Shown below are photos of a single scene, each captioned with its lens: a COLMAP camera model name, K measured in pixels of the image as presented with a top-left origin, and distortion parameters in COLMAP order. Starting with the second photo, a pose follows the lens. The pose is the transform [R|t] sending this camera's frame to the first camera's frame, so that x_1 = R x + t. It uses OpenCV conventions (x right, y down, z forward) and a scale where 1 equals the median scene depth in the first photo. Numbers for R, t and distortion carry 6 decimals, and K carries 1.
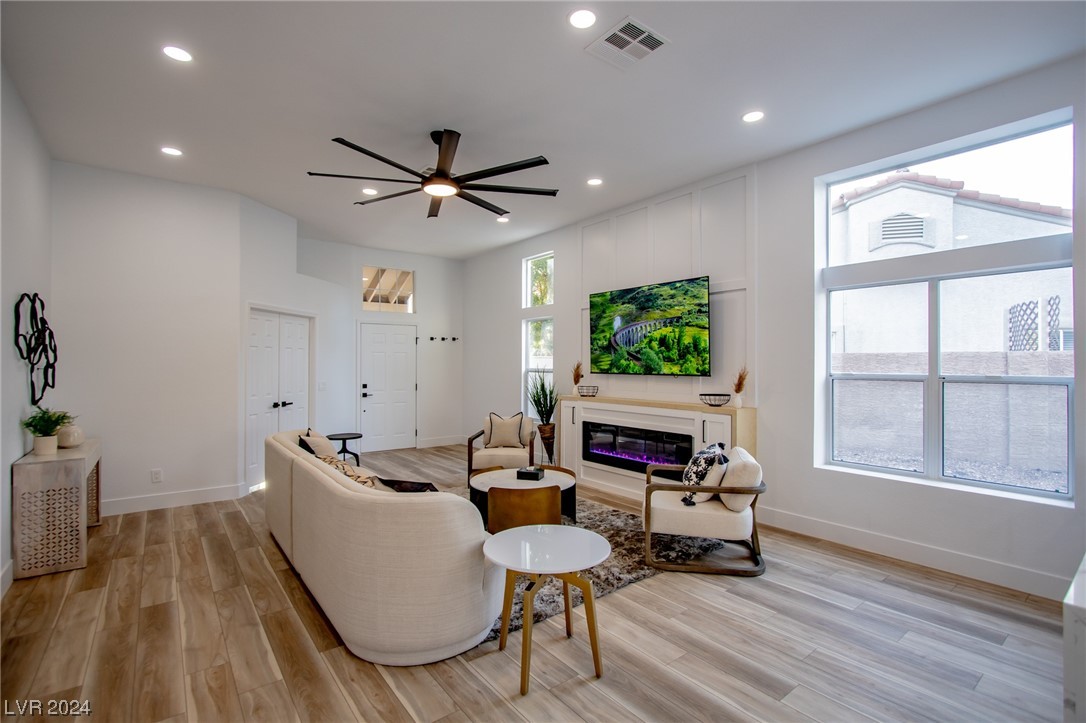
lens RADIAL K [[500.8, 0, 548.1], [0, 500.8, 360.4], [0, 0, 1]] dist [-0.009780, 0.000283]
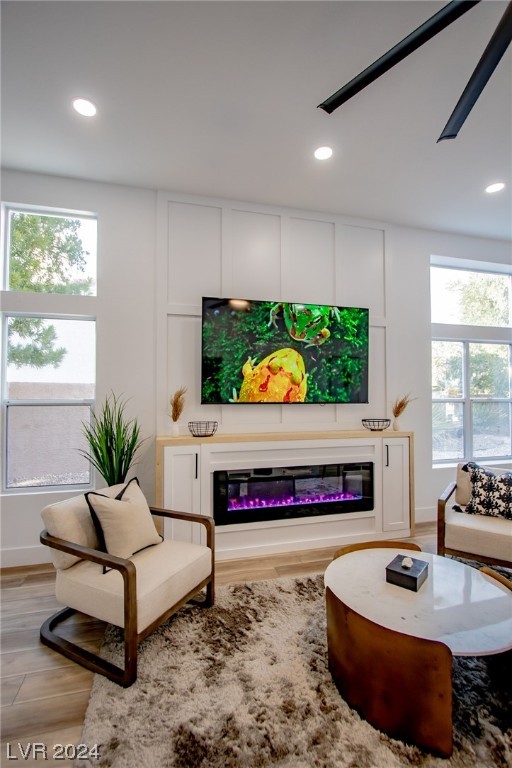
lens RADIAL K [[354.2, 0, 255.2], [0, 354.2, 388.4], [0, 0, 1]] dist [-0.009780, 0.000283]
pose [[0.388910, 0.015892, 0.921139, -0.388033], [-0.004596, 0.999872, -0.015309, 0.011020], [-0.921264, 0.001720, 0.388934, 0.778846]]
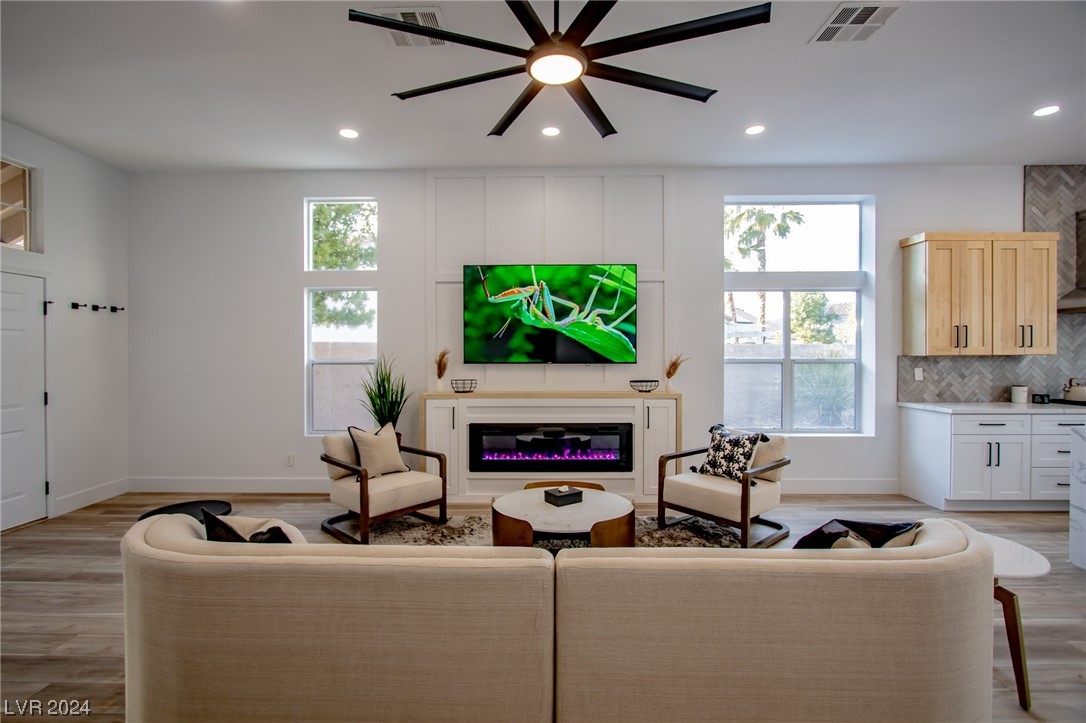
lens RADIAL K [[500.8, 0, 533.3], [0, 500.8, 358.5], [0, 0, 1]] dist [-0.010134, 0.000513]
pose [[0.627211, -0.009759, 0.778789, -0.504909], [-0.001481, 0.999905, 0.013723, 0.007092], [-0.778848, -0.009761, 0.627136, 0.438671]]
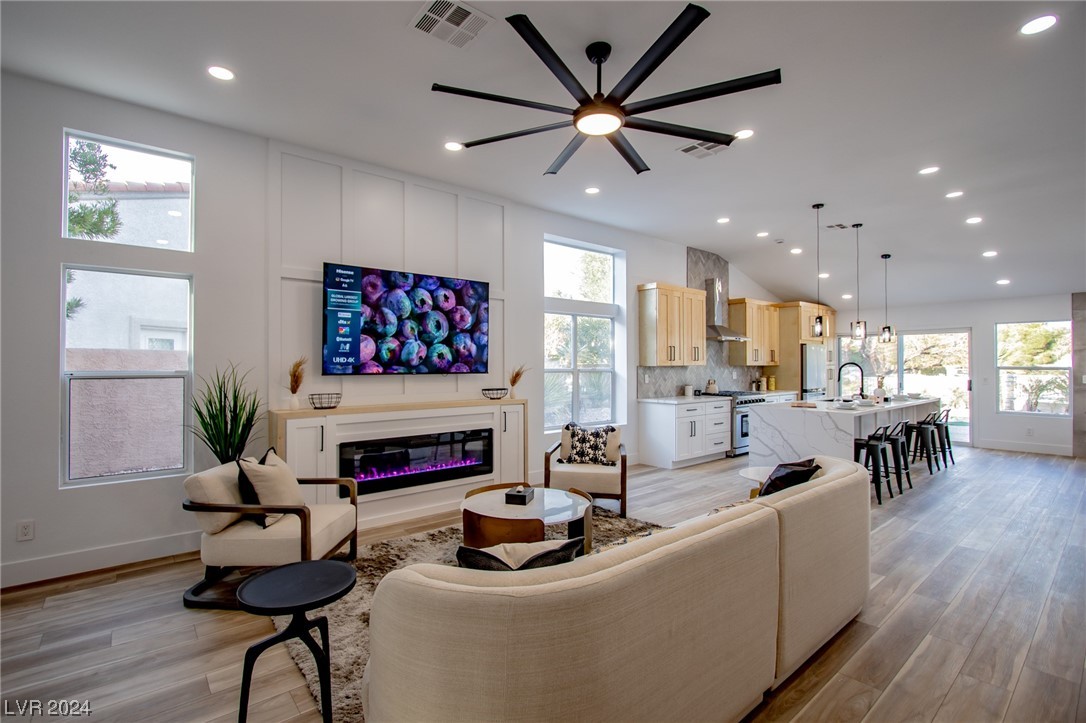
lens RADIAL K [[498.1, 0, 537.0], [0, 498.1, 359.6], [0, 0, 1]] dist [-0.010657, 0.000363]
pose [[-0.028182, 0.009598, 0.999557, -0.658559], [-0.004670, 0.999942, -0.009733, 0.010210], [-0.999592, -0.004942, -0.028136, 0.773476]]
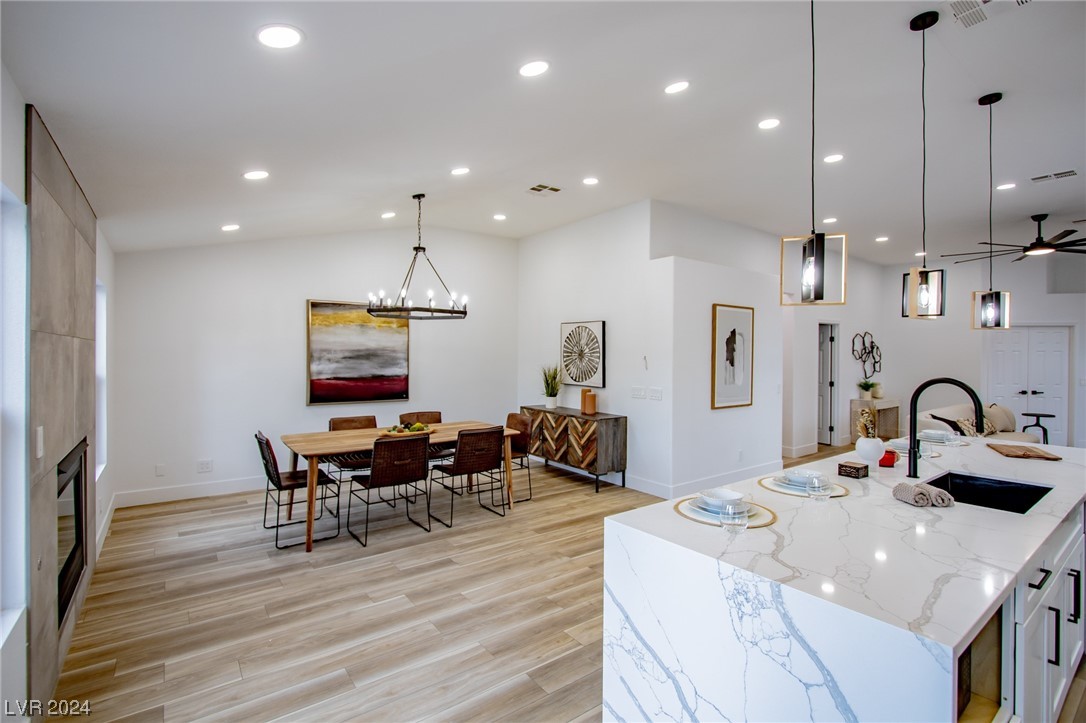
lens RADIAL K [[502.4, 0, 543.1], [0, 502.4, 354.4], [0, 0, 1]] dist [-0.007743, -0.000116]
pose [[-0.023219, 0.000216, -0.999730, 0.936887], [0.000261, 1.000000, 0.000210, -0.019154], [0.999730, -0.000256, -0.023219, -0.339943]]
